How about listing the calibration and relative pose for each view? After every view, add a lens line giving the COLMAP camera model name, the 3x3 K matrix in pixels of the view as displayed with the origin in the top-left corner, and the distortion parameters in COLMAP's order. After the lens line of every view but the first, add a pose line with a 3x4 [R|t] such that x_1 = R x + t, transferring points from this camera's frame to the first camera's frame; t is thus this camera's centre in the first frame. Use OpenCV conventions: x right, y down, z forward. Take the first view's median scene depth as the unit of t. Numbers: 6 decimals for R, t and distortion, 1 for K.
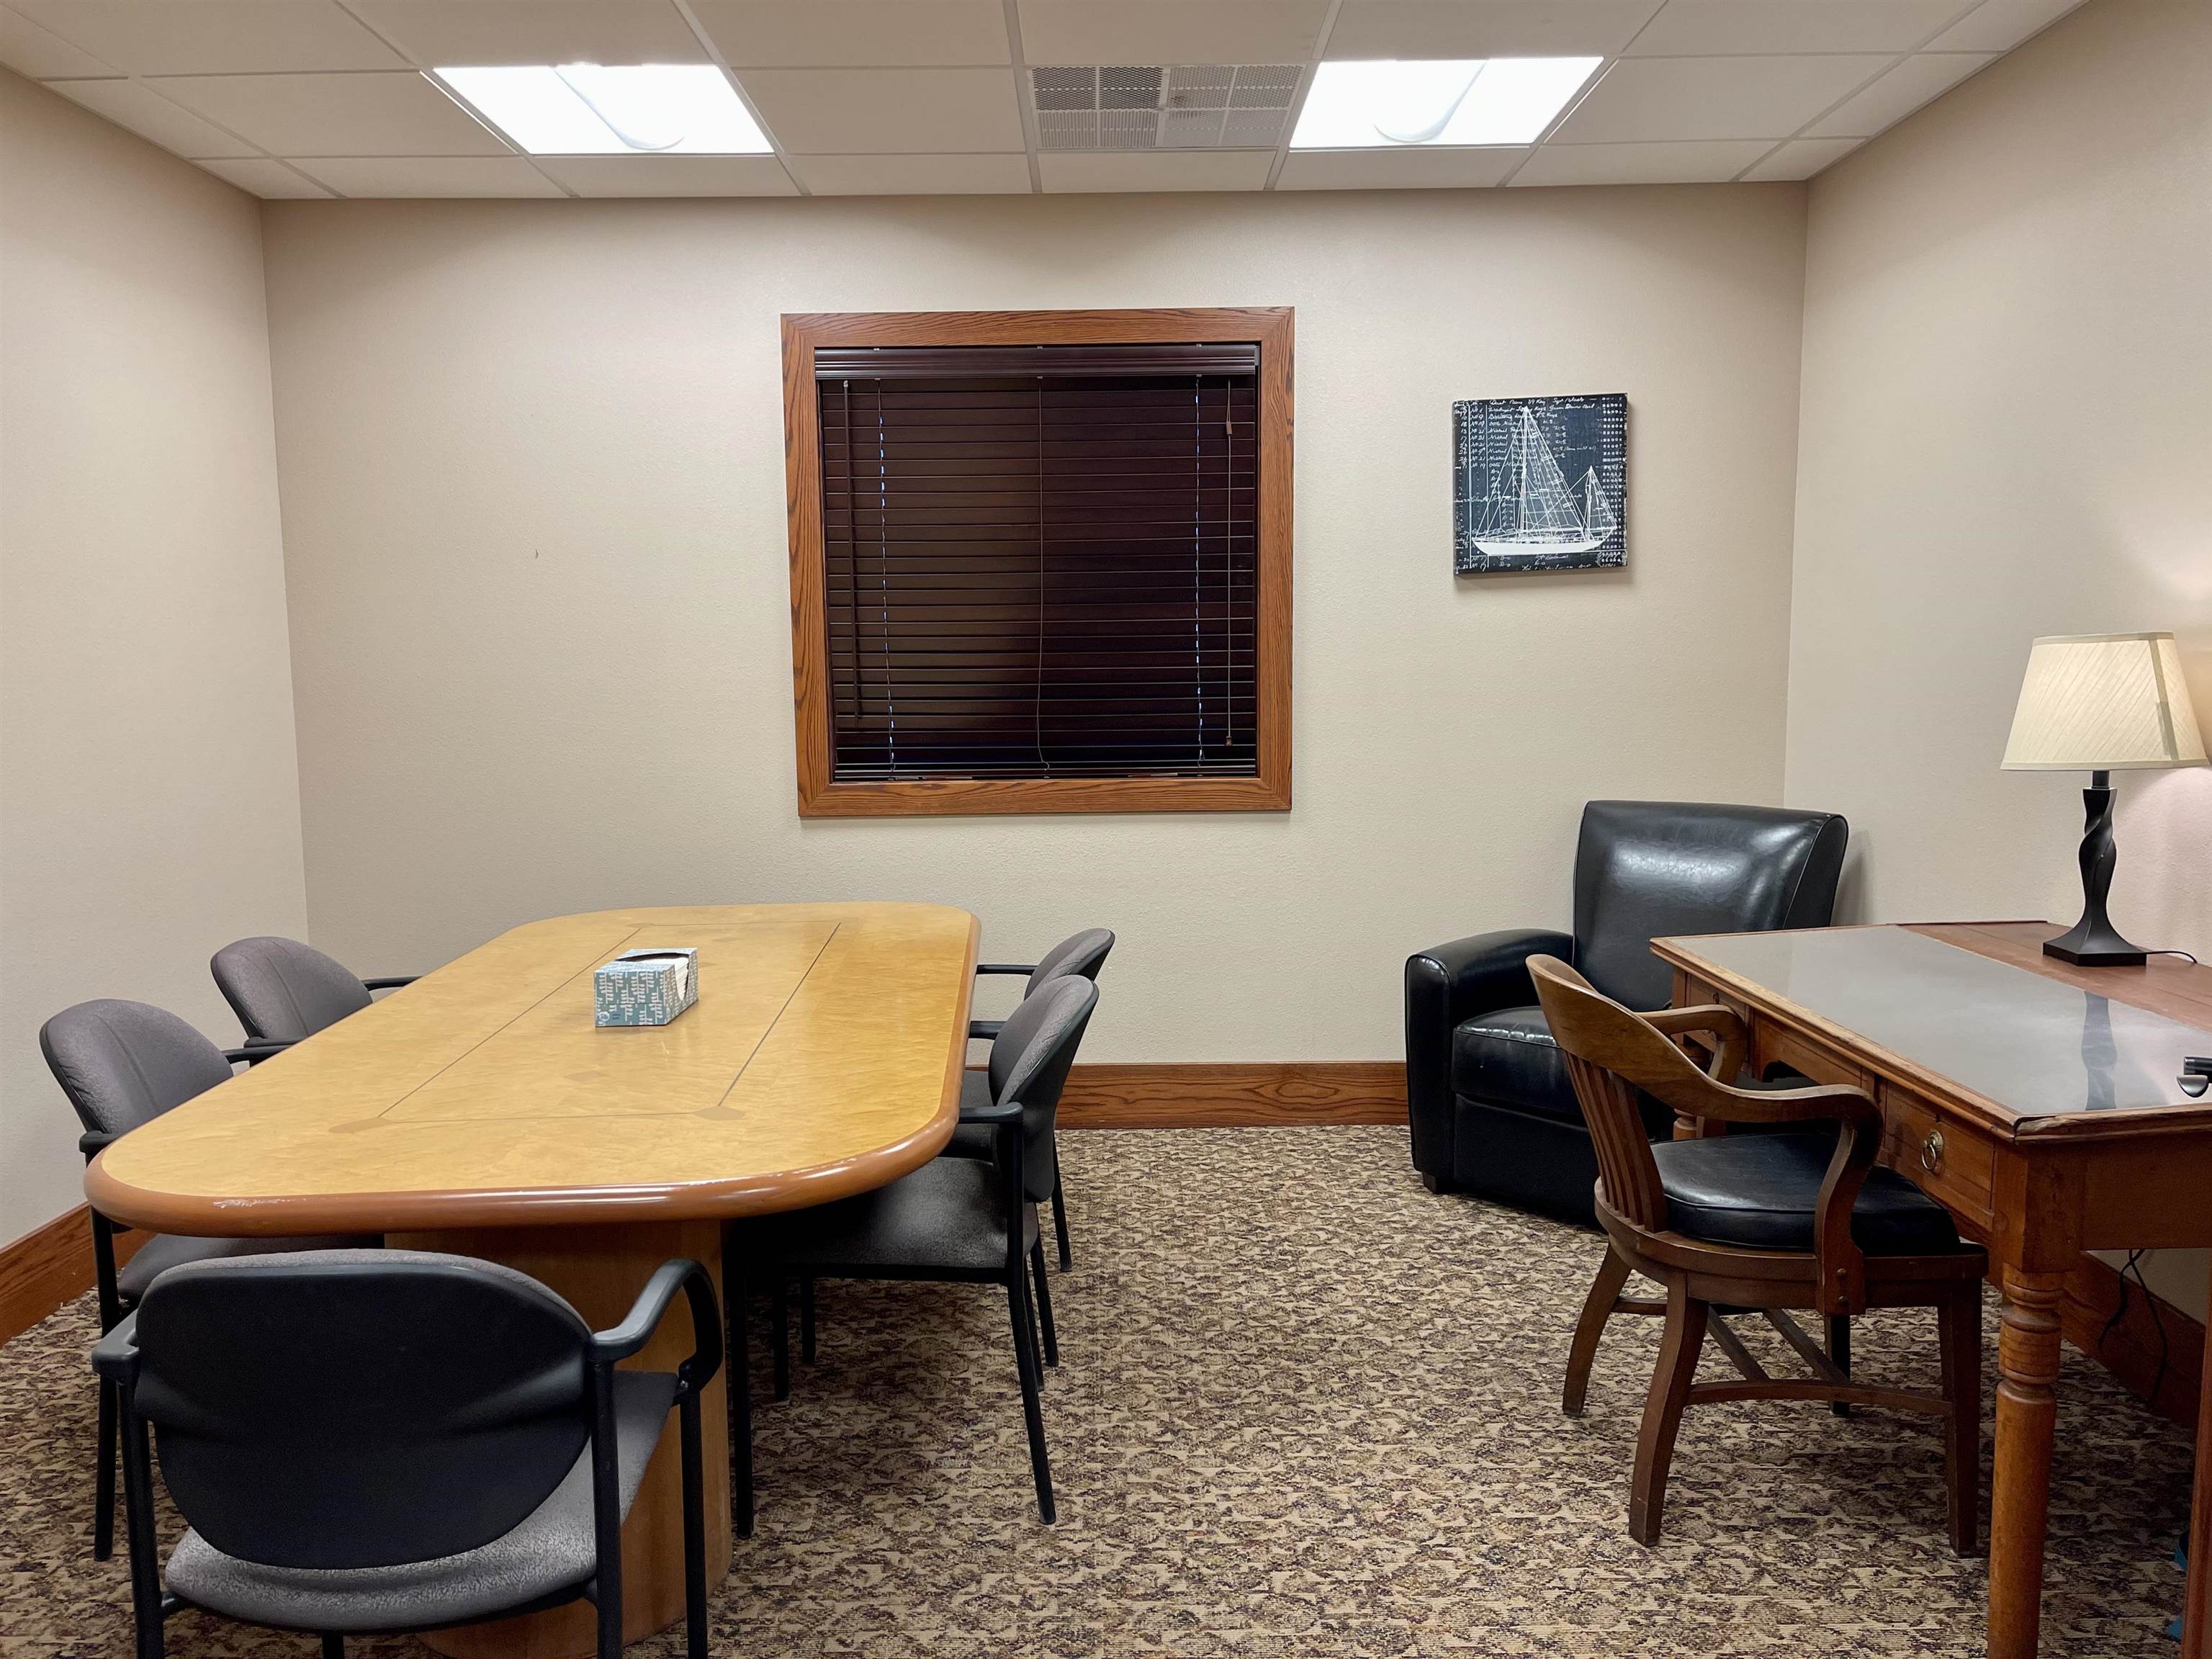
lens RADIAL K [[1699.2, 0, 1082.6], [0, 1699.2, 841.9], [0, 0, 1]] dist [0.068544, -0.086277]
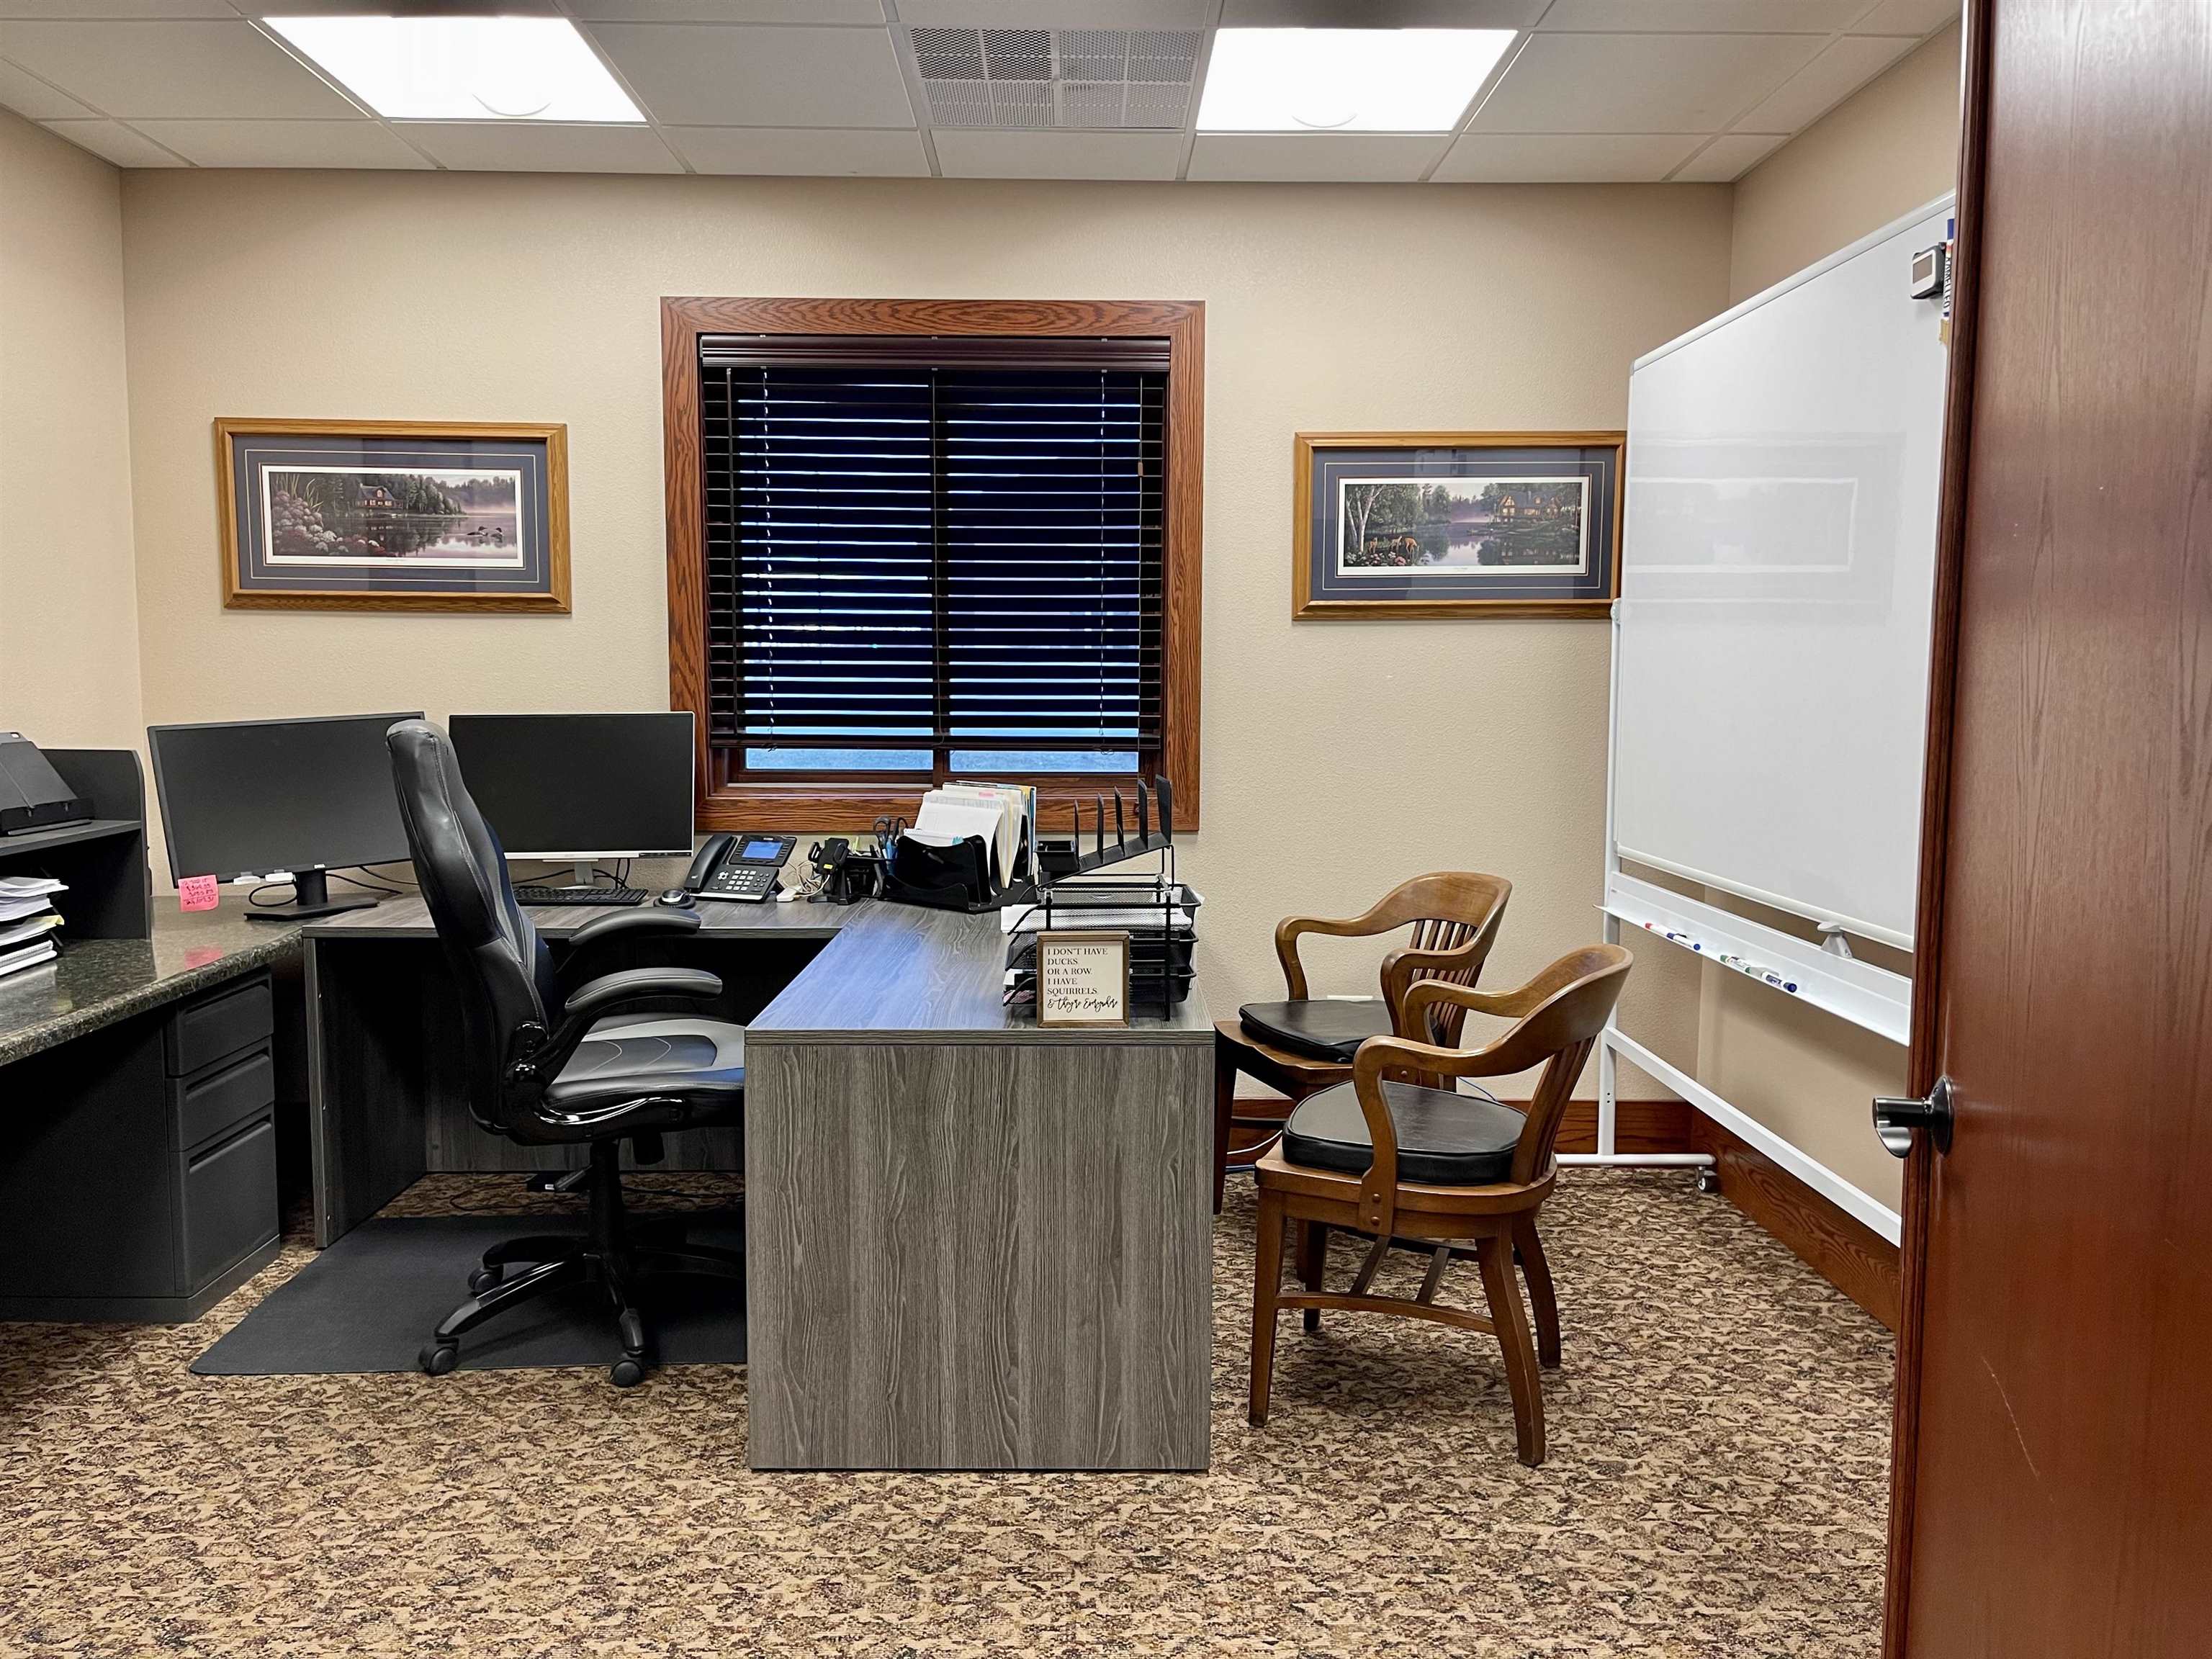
lens RADIAL K [[1699.2, 0, 1084.2], [0, 1699.2, 828.1], [0, 0, 1]] dist [0.068544, -0.086277]
pose [[0.999681, 0.014173, 0.020902, 0.042331], [-0.013639, 0.999583, -0.025438, 0.003657], [-0.021254, 0.025144, 0.999458, 0.064675]]
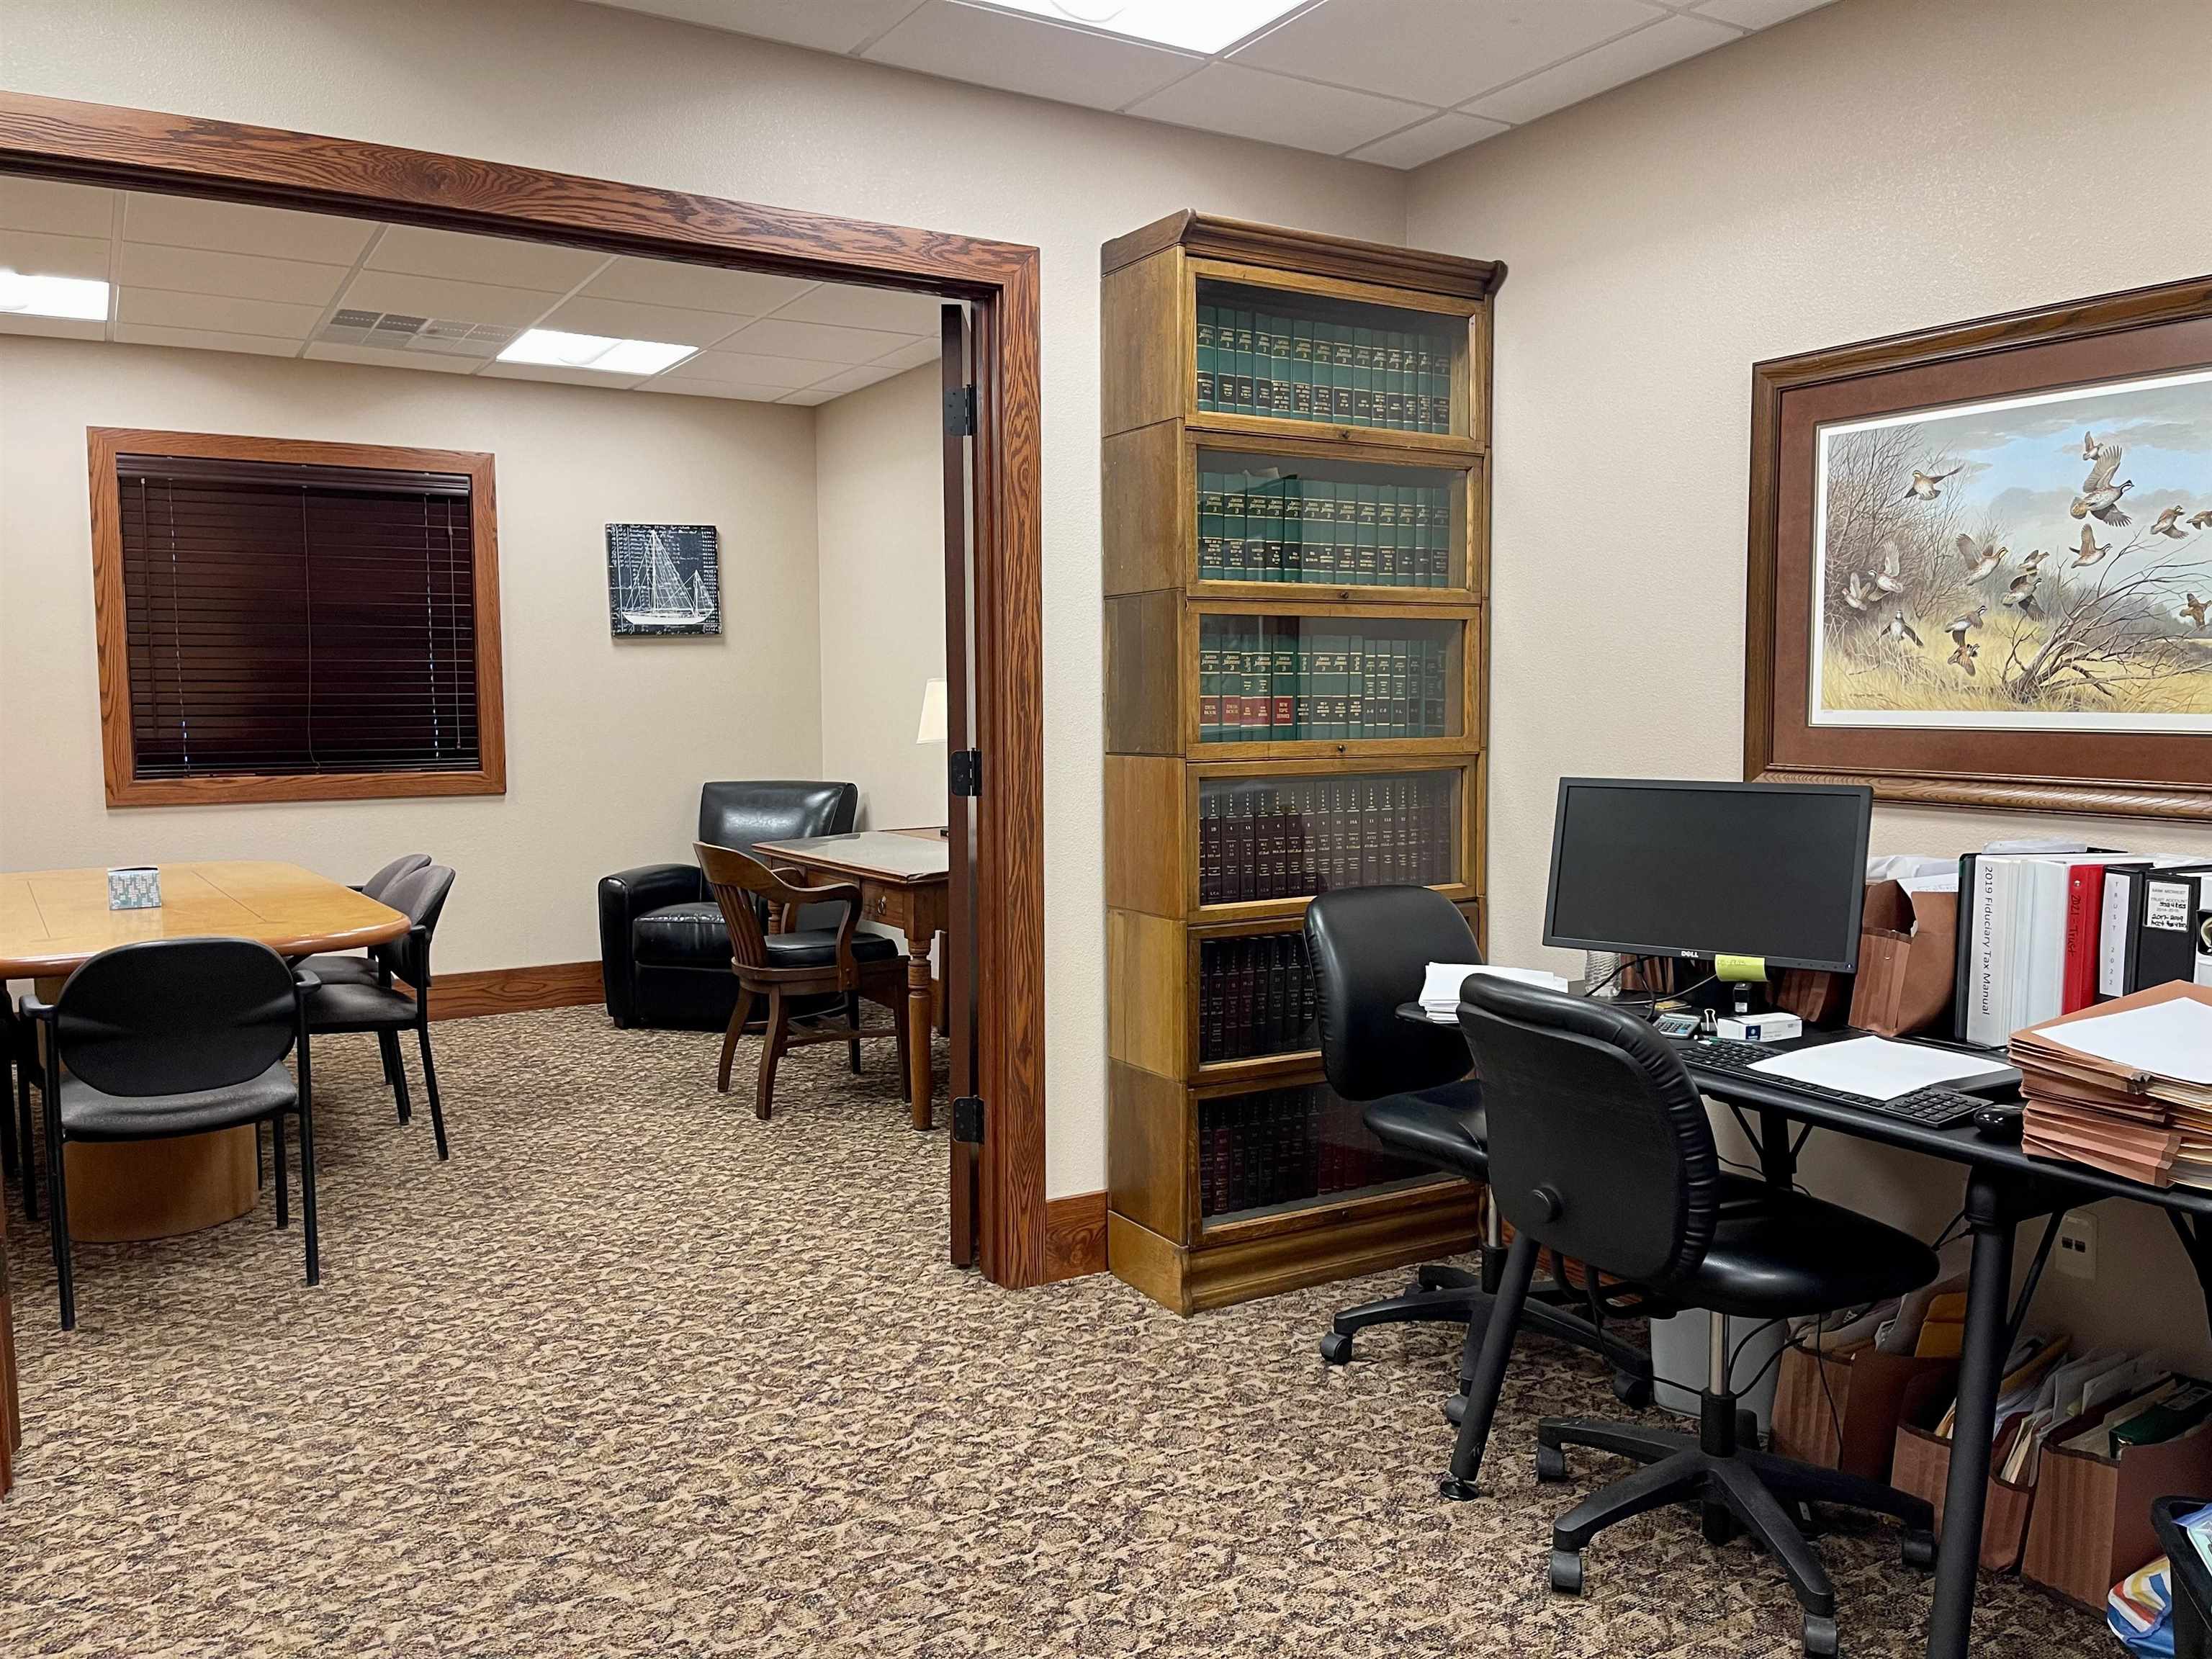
lens RADIAL K [[1699.2, 0, 1119.0], [0, 1699.2, 829.0], [0, 0, 1]] dist [0.068544, -0.086277]
pose [[0.852703, -0.033161, 0.521343, -0.208836], [0.052171, 0.998400, -0.021825, 0.076819], [-0.519784, 0.045809, 0.853068, -0.559591]]
